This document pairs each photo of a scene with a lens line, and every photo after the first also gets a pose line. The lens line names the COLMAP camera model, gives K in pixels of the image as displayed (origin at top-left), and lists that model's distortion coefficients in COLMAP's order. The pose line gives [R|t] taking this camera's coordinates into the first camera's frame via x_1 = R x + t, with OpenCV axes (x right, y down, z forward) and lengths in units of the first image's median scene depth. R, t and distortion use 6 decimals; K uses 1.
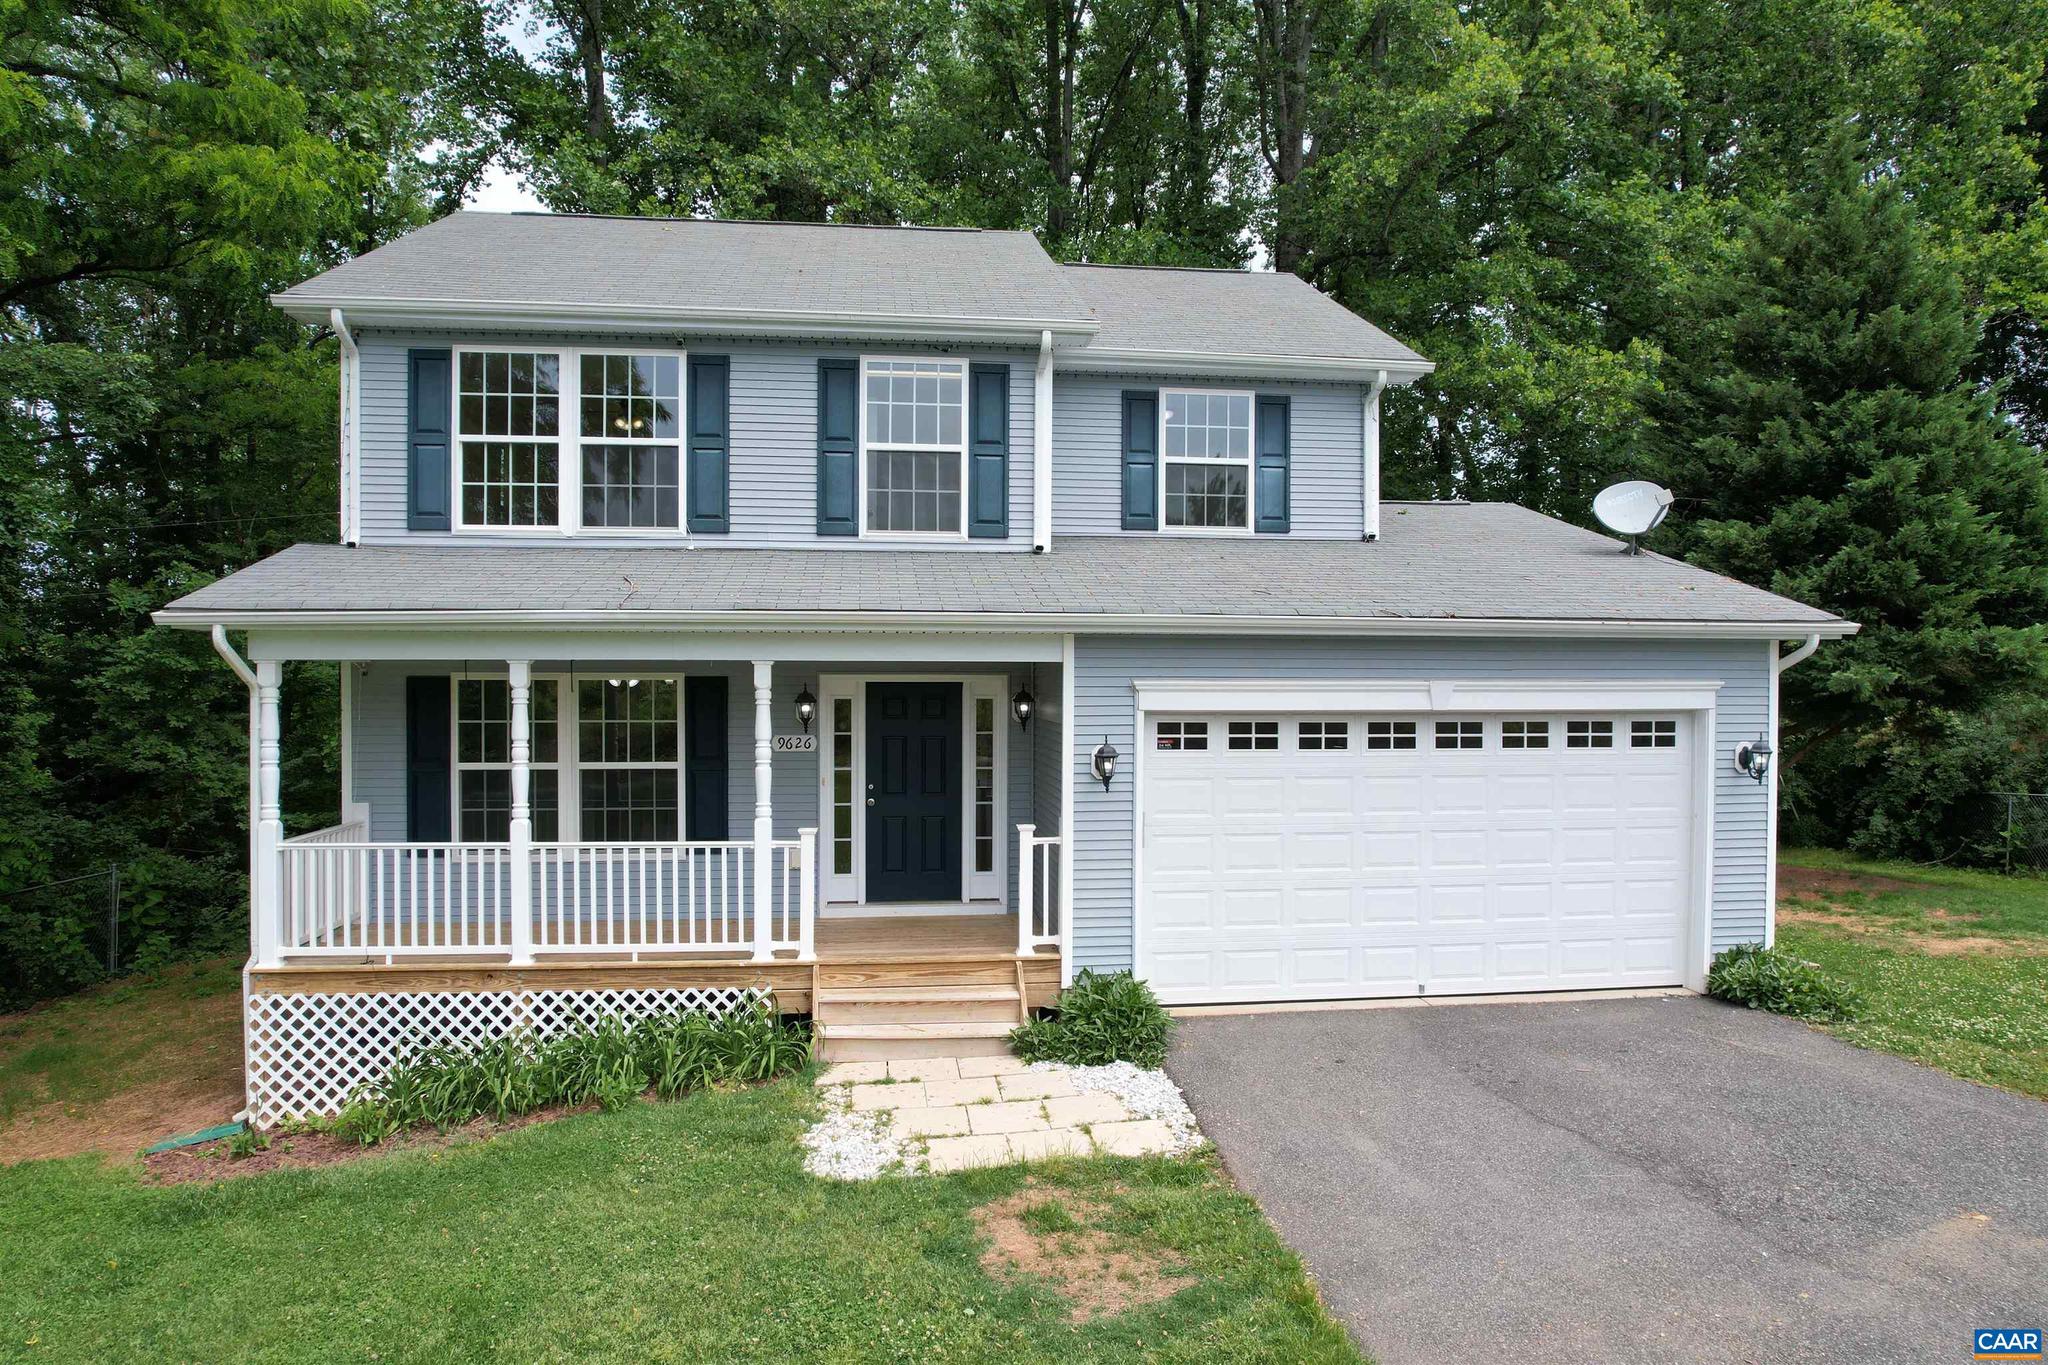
lens RADIAL K [[1302.2, 0, 1030.2], [0, 1302.2, 679.4], [0, 0, 1]] dist [-0.038022, 0.000399]
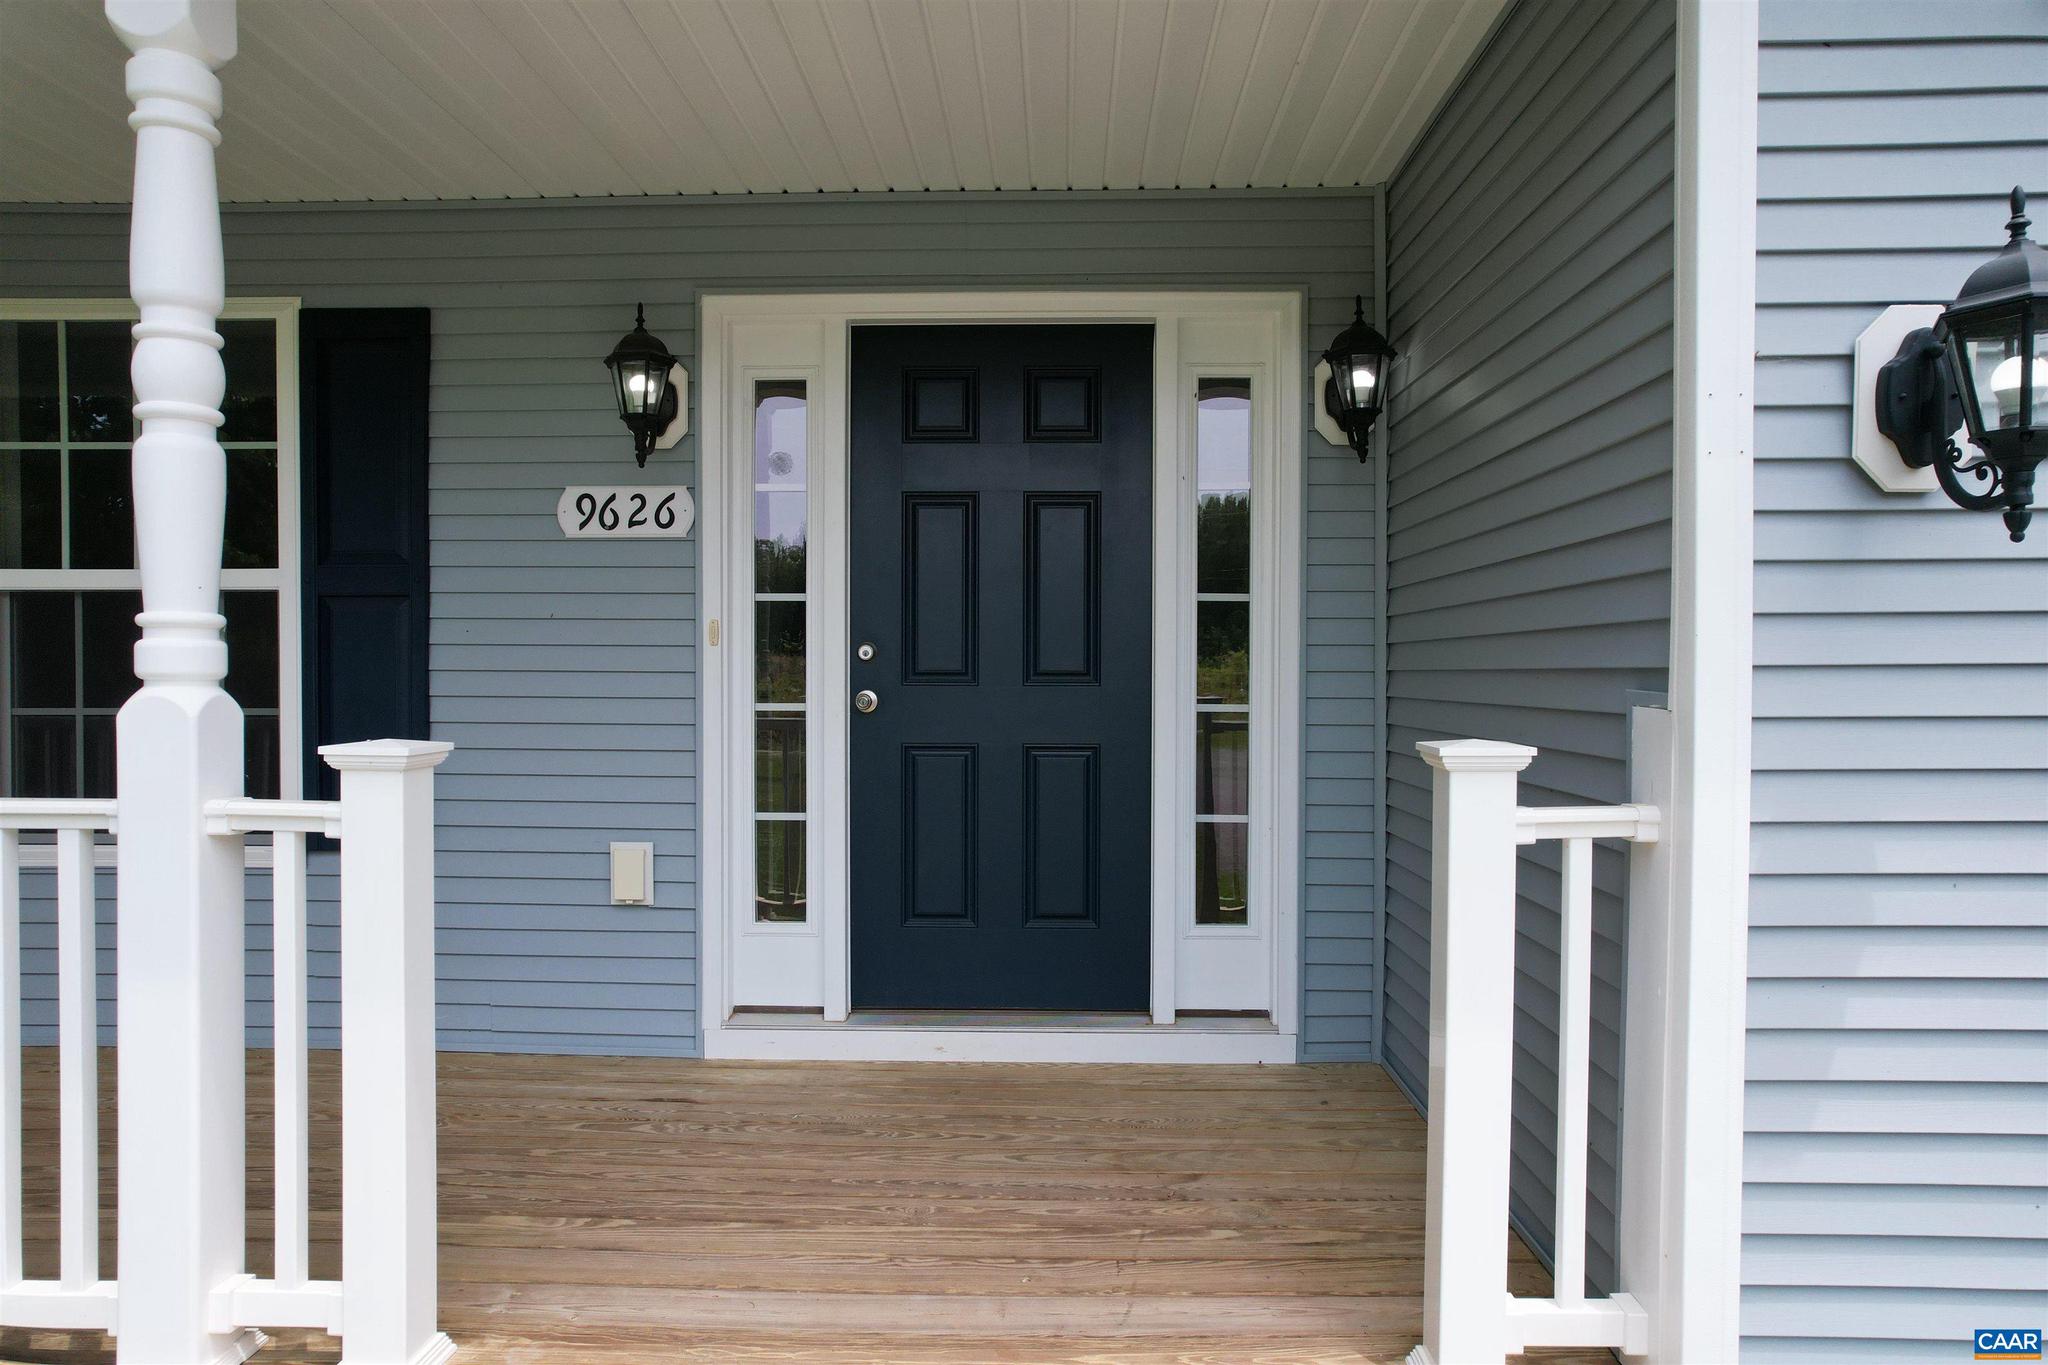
lens RADIAL K [[1302.2, 0, 1022.3], [0, 1302.2, 688.9], [0, 0, 1]] dist [-0.038022, 0.000399]
pose [[0.988748, 0.001711, -0.149583, -0.039381], [-0.000091, 0.999941, 0.010834, 0.094980], [0.149592, -0.010698, 0.988690, 0.744461]]
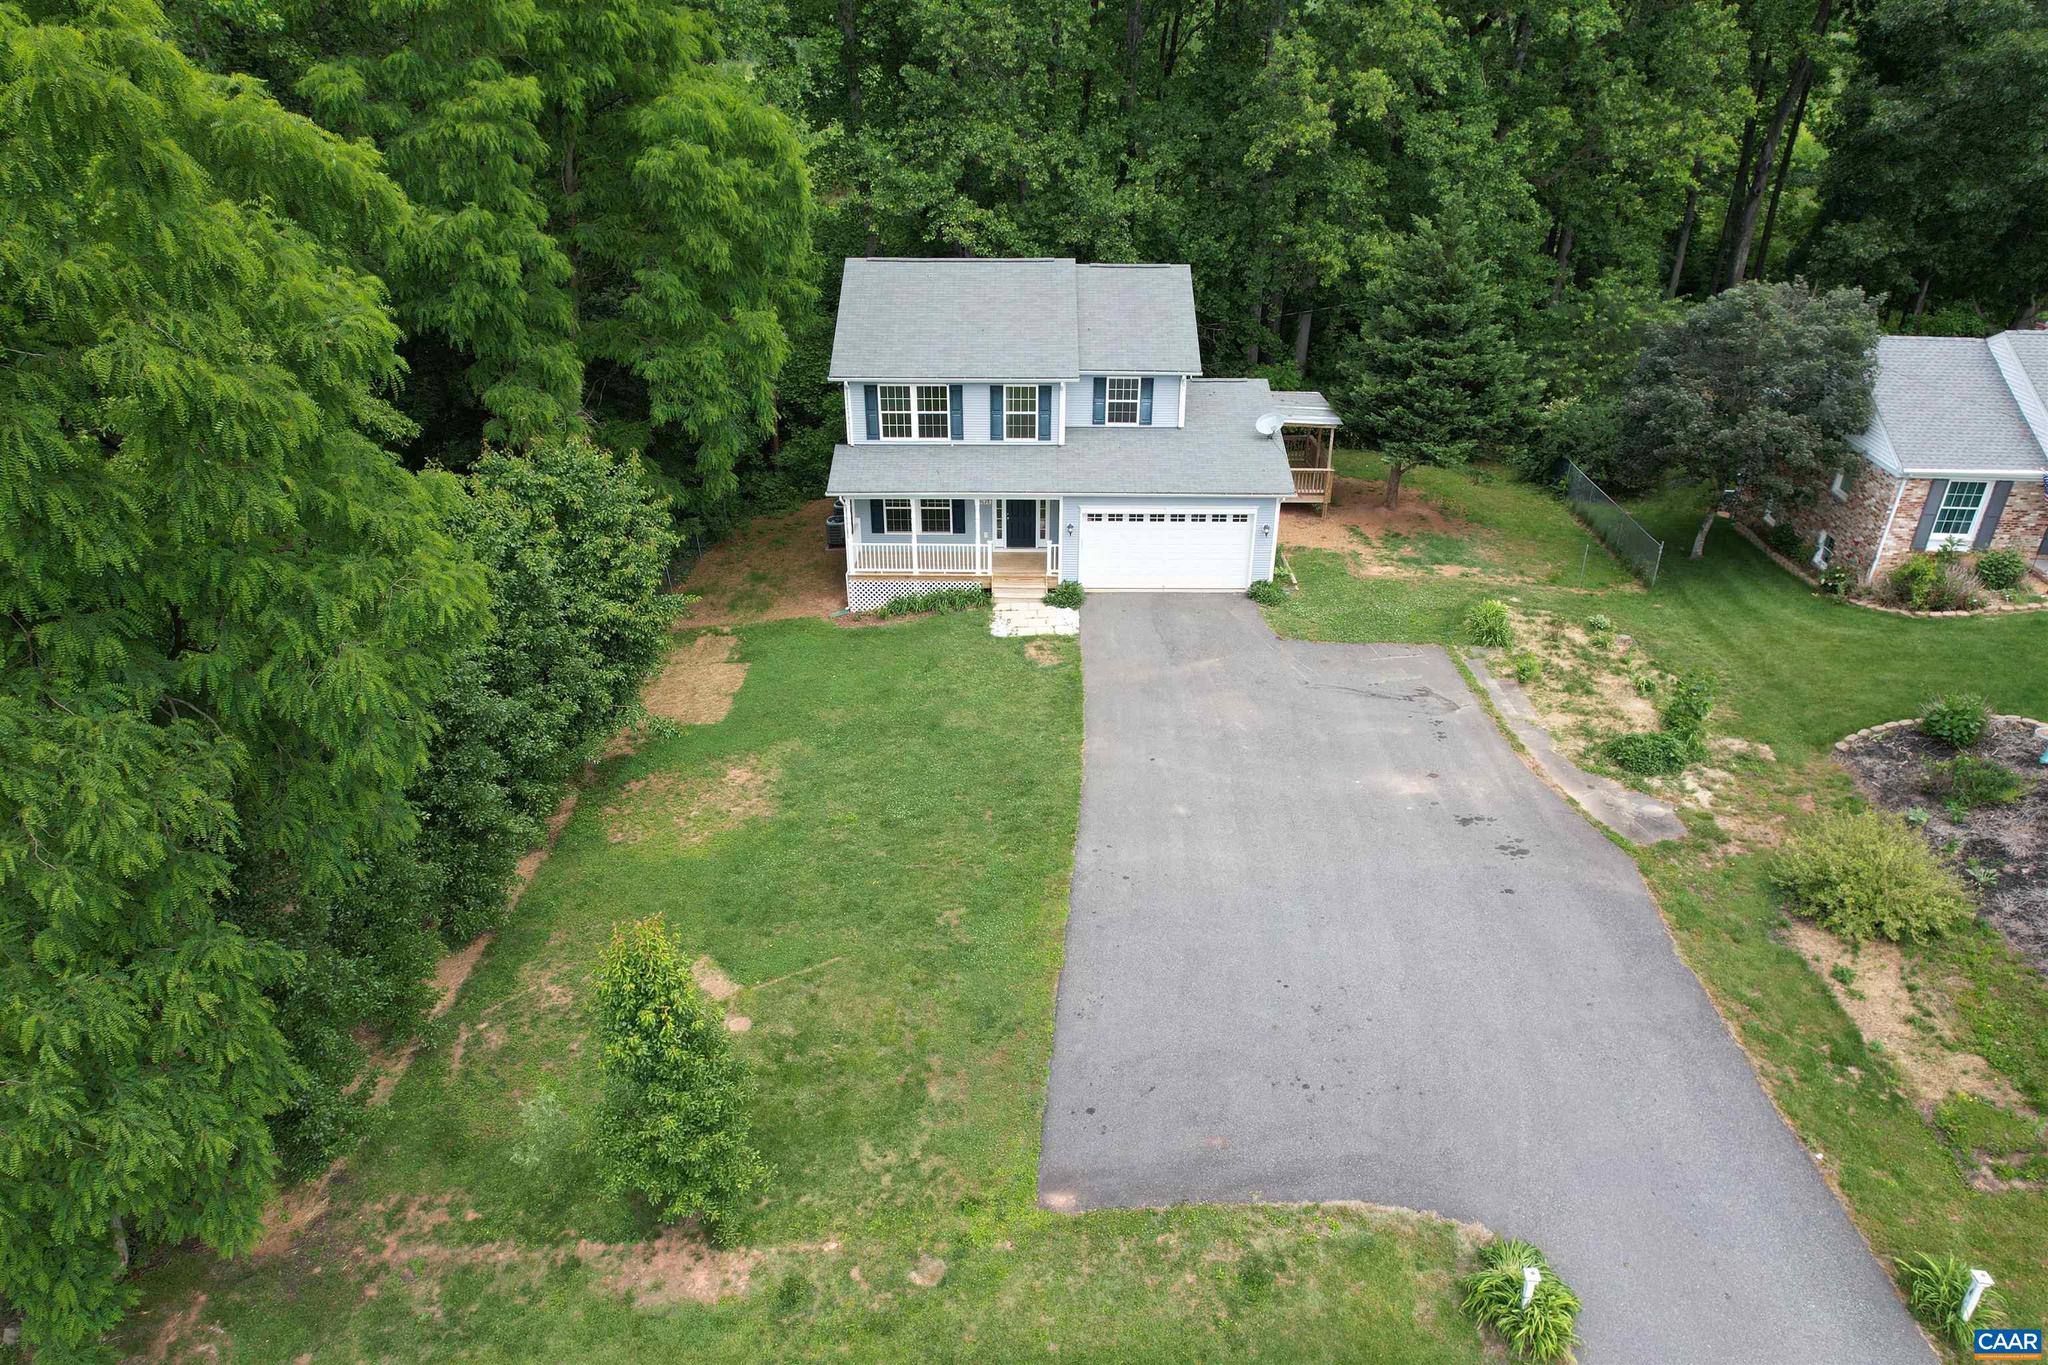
lens RADIAL K [[1302.2, 0, 1024.4], [0, 1302.2, 683.0], [0, 0, 1]] dist [-0.038022, 0.000399]
pose [[0.991670, 0.059404, -0.114291, 0.341328], [0.000648, 0.884993, 0.465605, -1.146000], [0.128805, -0.461800, 0.877582, -2.214229]]
